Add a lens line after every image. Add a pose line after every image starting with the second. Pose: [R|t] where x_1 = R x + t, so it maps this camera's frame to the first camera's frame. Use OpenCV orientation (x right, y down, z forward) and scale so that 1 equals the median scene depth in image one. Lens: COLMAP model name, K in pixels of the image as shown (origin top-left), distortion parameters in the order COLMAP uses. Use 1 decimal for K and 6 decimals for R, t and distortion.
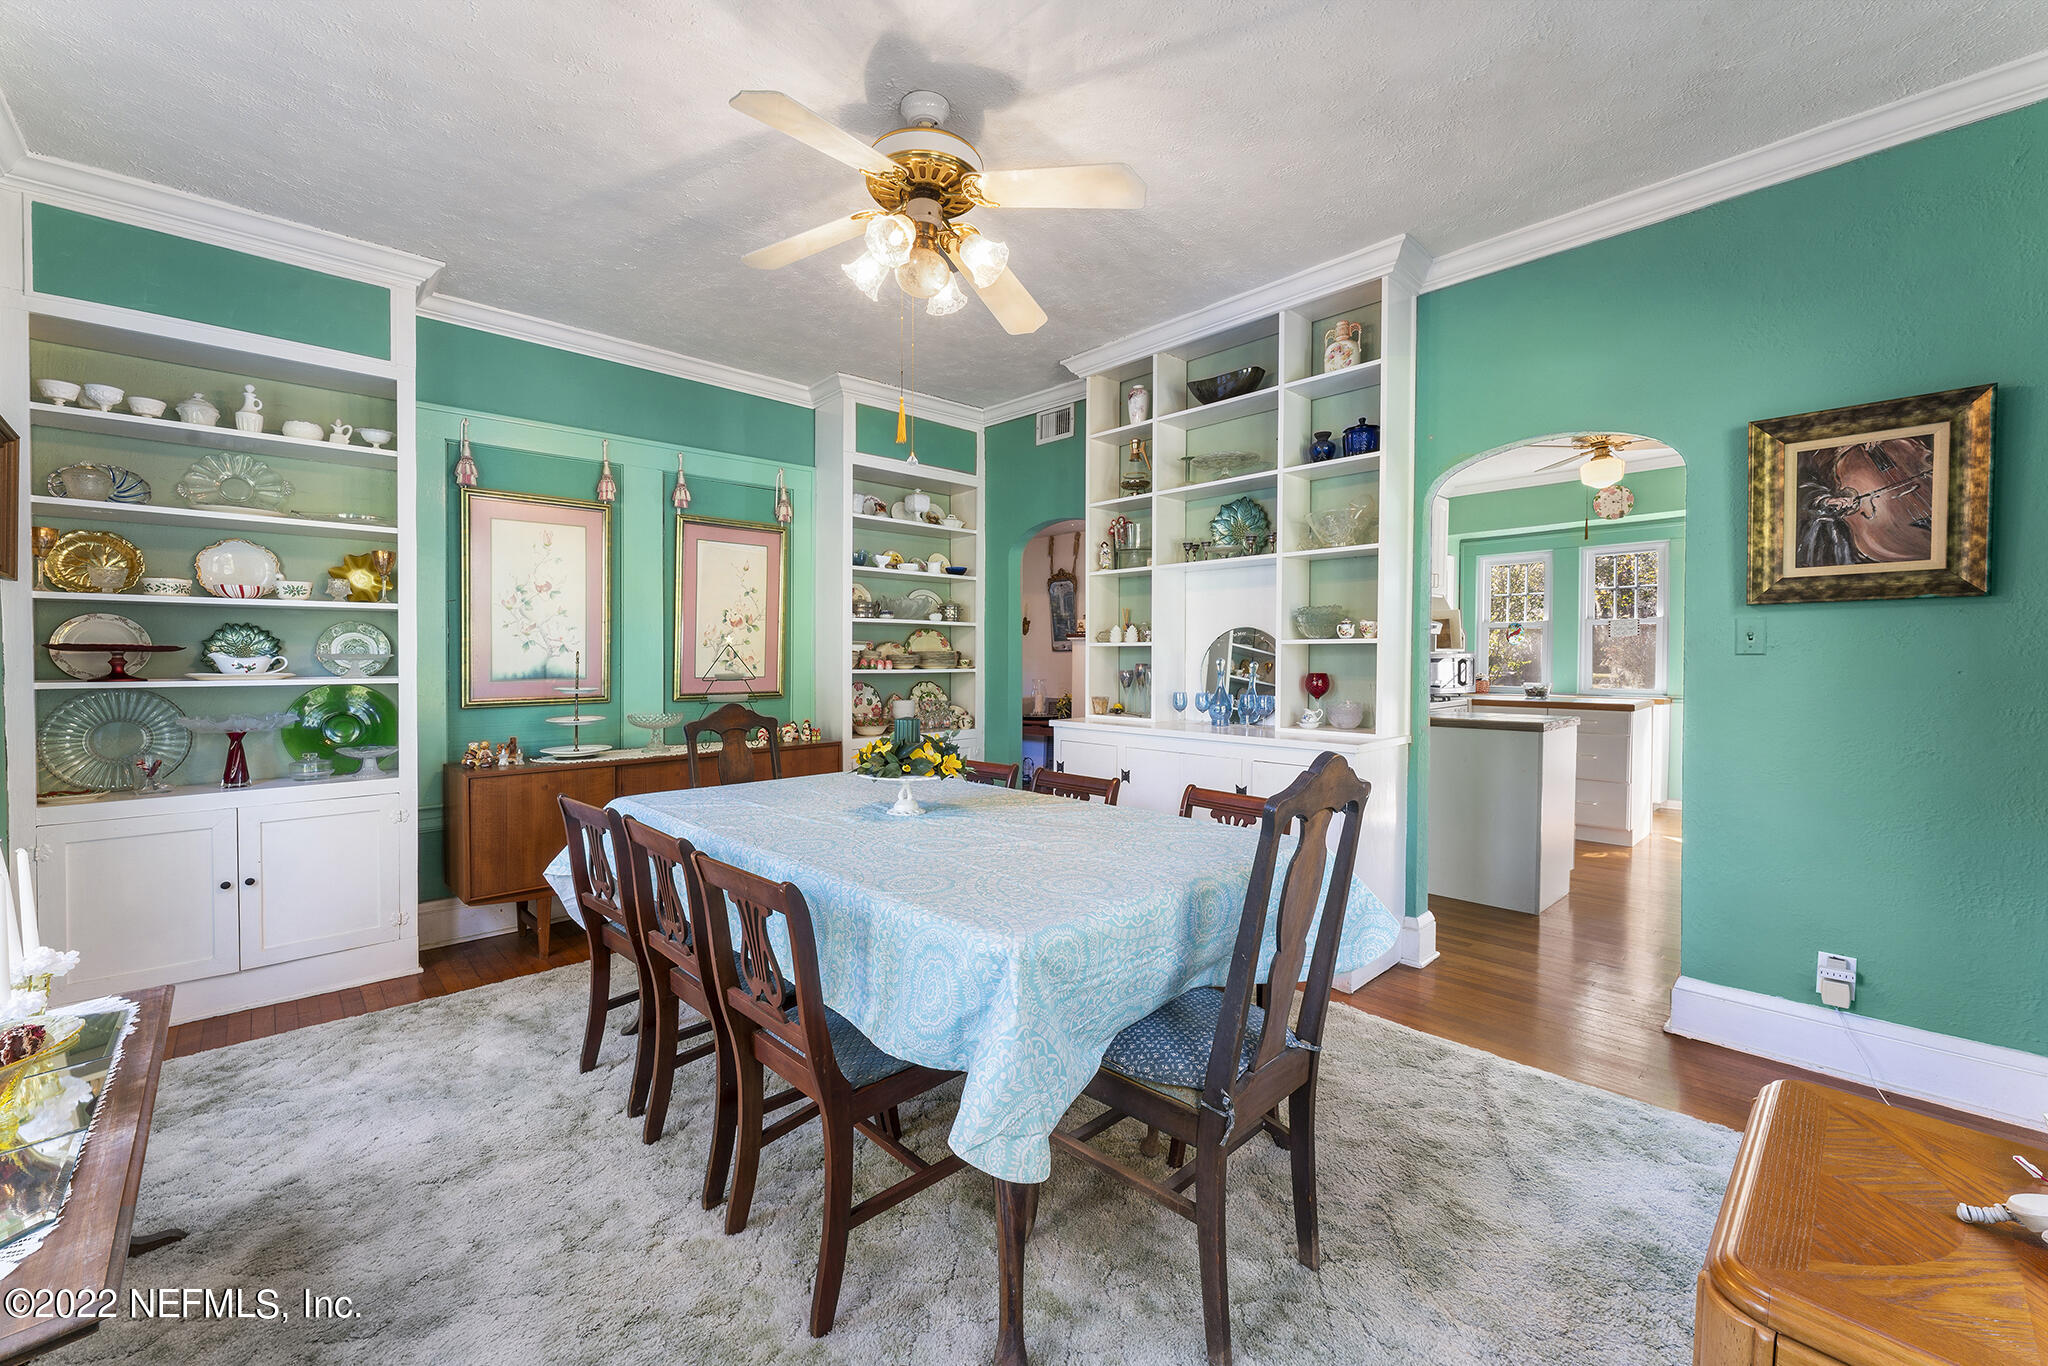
lens RADIAL K [[821.5, 0, 1017.0], [0, 821.5, 671.0], [0, 0, 1]] dist [0.001337, 0.000085]
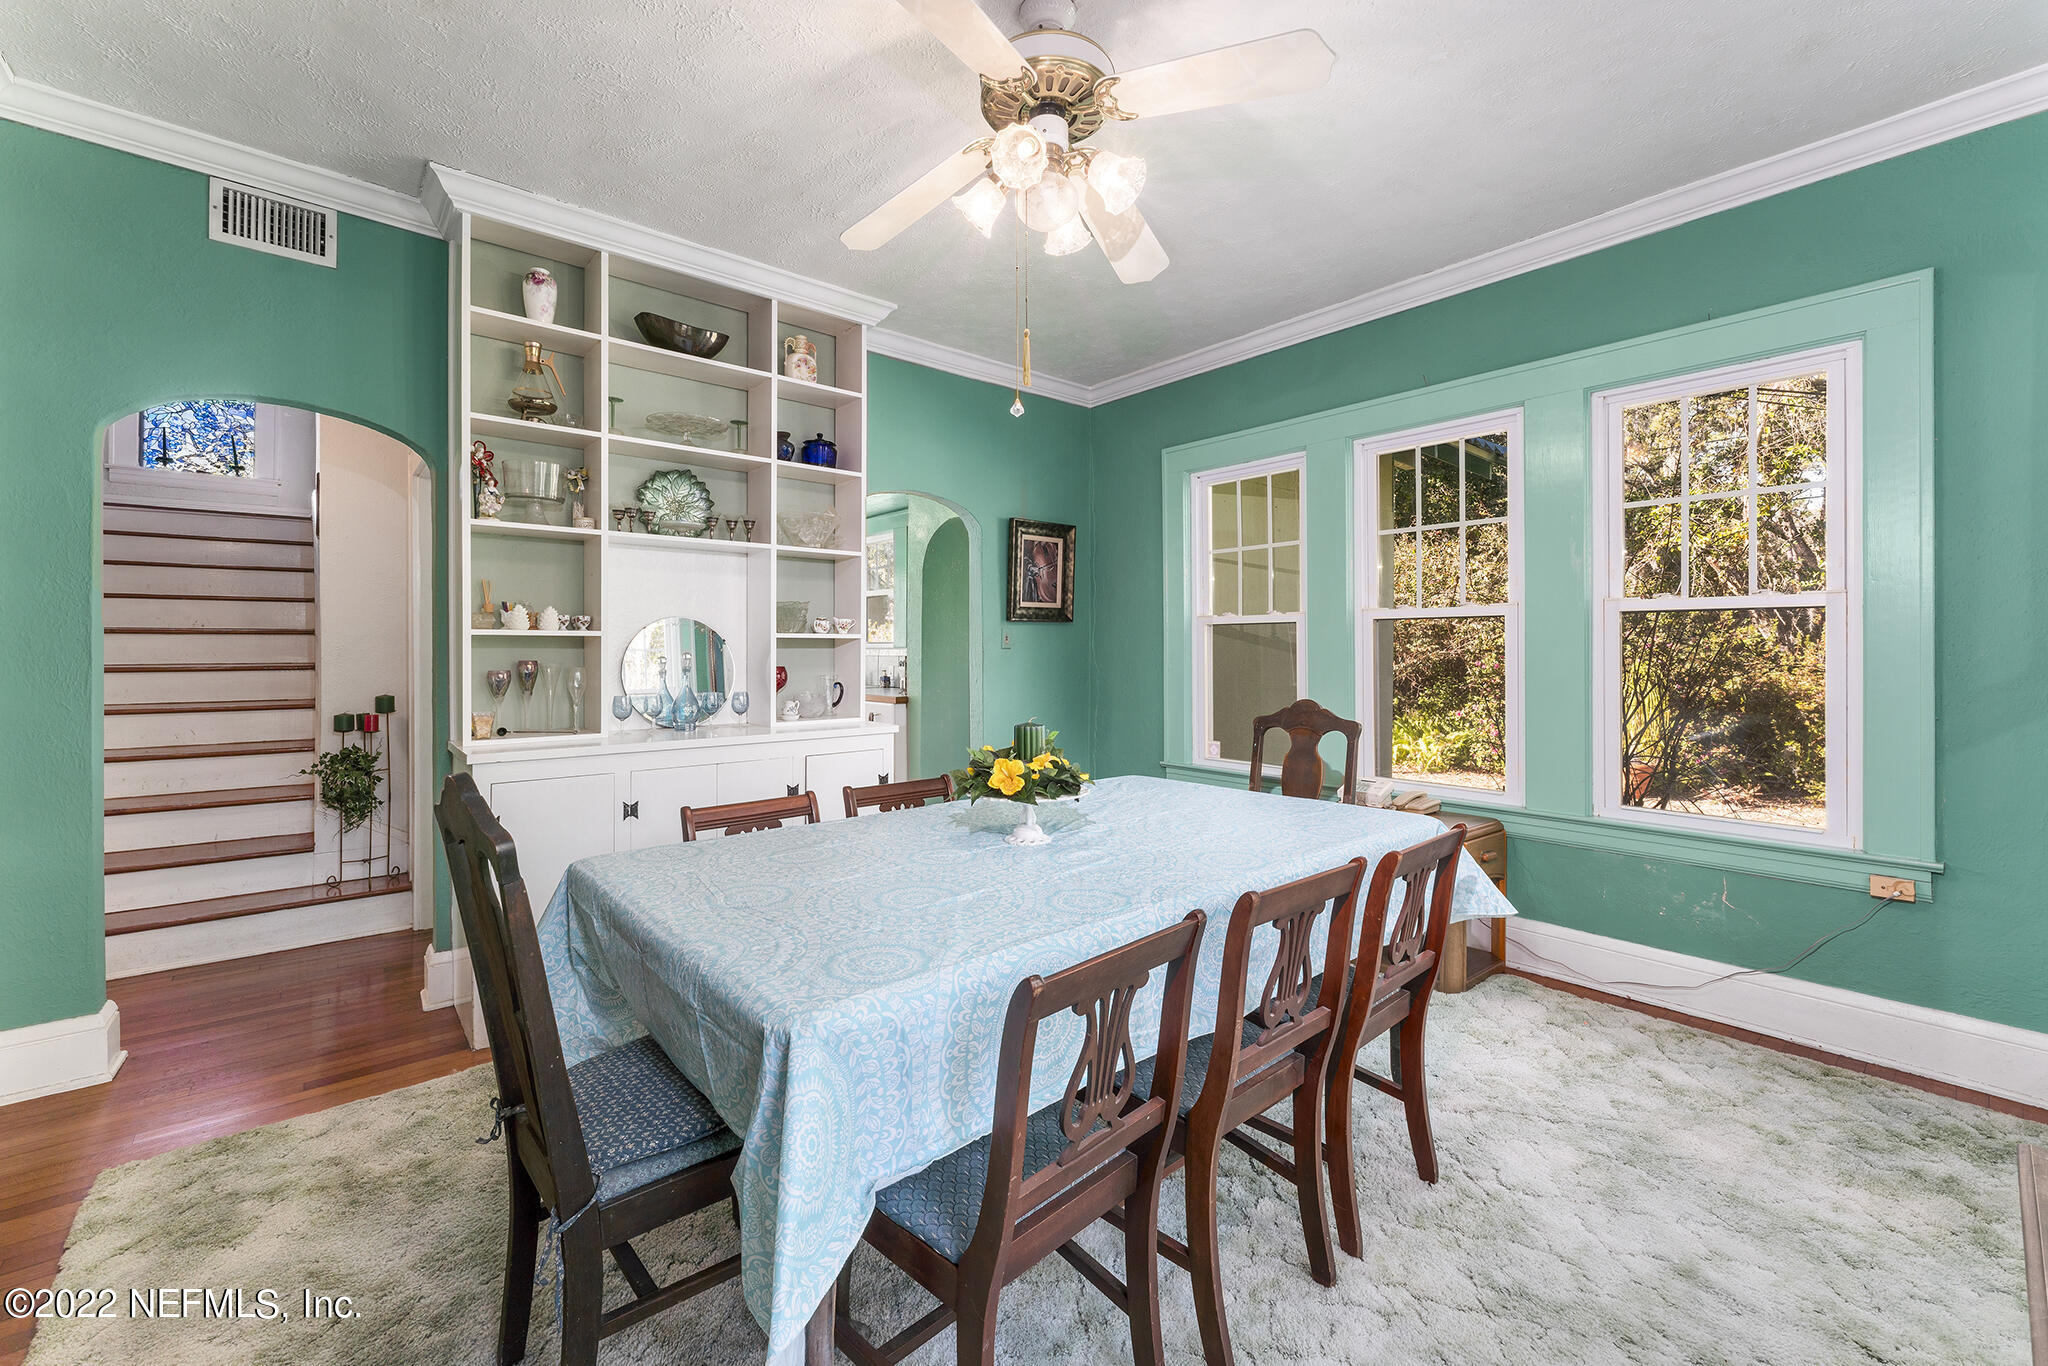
lens RADIAL K [[826.0, 0, 1026.9], [0, 826.0, 650.7], [0, 0, 1]] dist [-0.000129, -0.000088]
pose [[0.043441, -0.003851, 0.999049, -0.679559], [0.015826, 0.999870, 0.003166, -0.015937], [-0.998931, 0.015673, 0.043496, 0.685238]]
